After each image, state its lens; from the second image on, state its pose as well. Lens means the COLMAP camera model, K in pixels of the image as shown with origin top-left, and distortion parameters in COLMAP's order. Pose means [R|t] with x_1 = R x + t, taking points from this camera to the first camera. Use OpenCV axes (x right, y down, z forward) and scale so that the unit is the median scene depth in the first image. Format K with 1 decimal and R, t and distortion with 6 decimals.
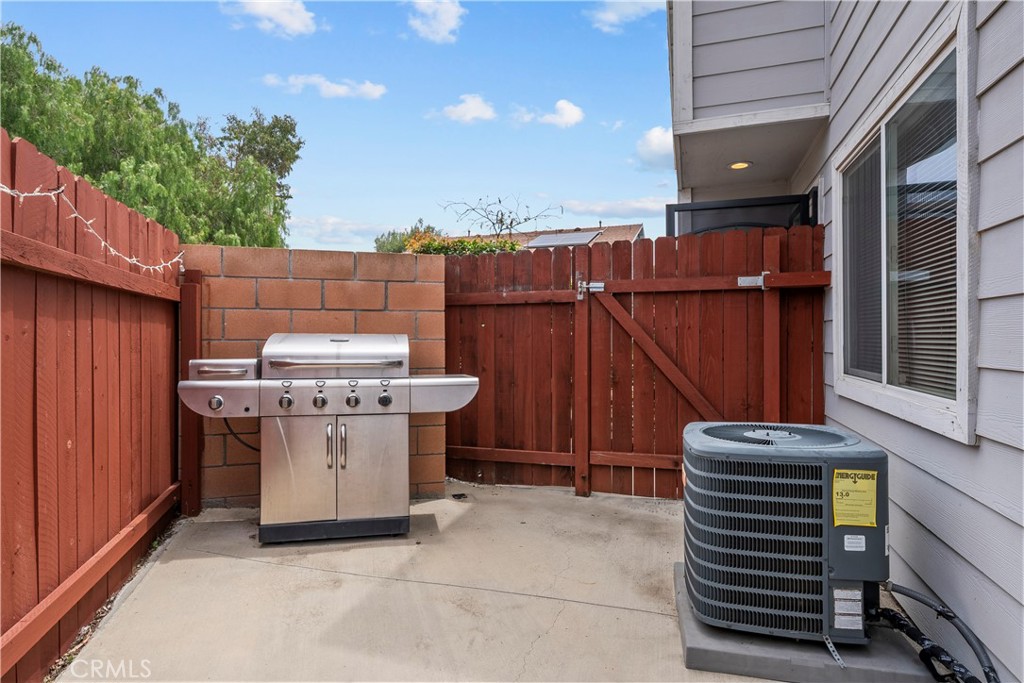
lens RADIAL K [[547.0, 0, 506.8], [0, 547.0, 344.4], [0, 0, 1]] dist [0.000061, -0.000359]
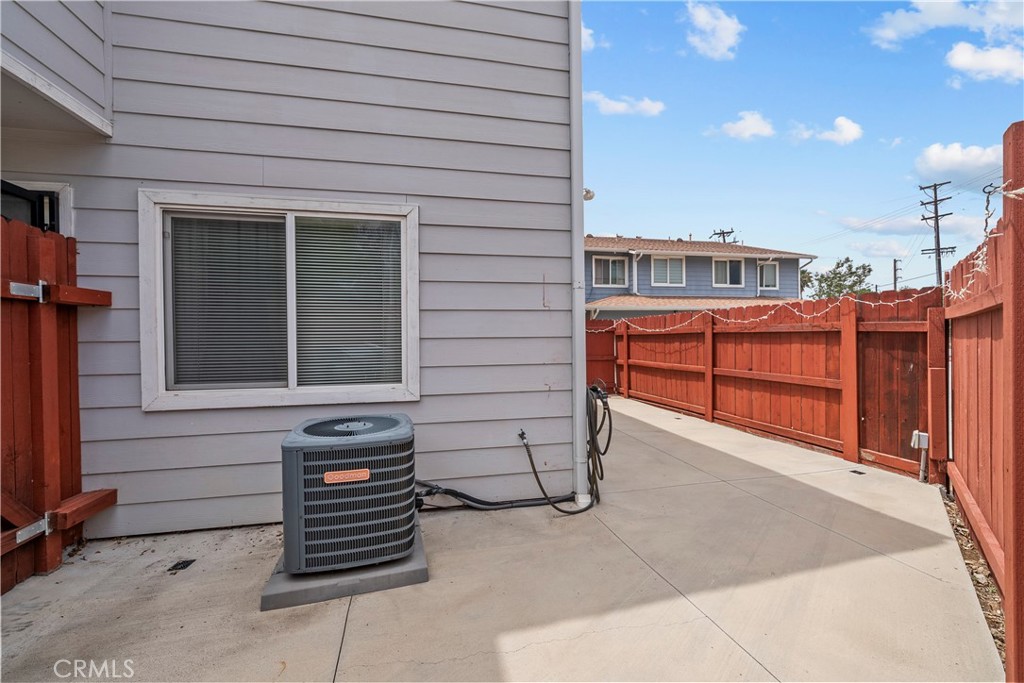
lens RADIAL K [[402.6, 0, 508.3], [0, 402.6, 341.4], [0, 0, 1]] dist [-0.002428, -0.000223]
pose [[-0.504317, 0.001832, 0.863517, -0.383906], [0.019382, 0.999770, 0.009199, -0.035506], [-0.863301, 0.021375, -0.504236, 0.707897]]
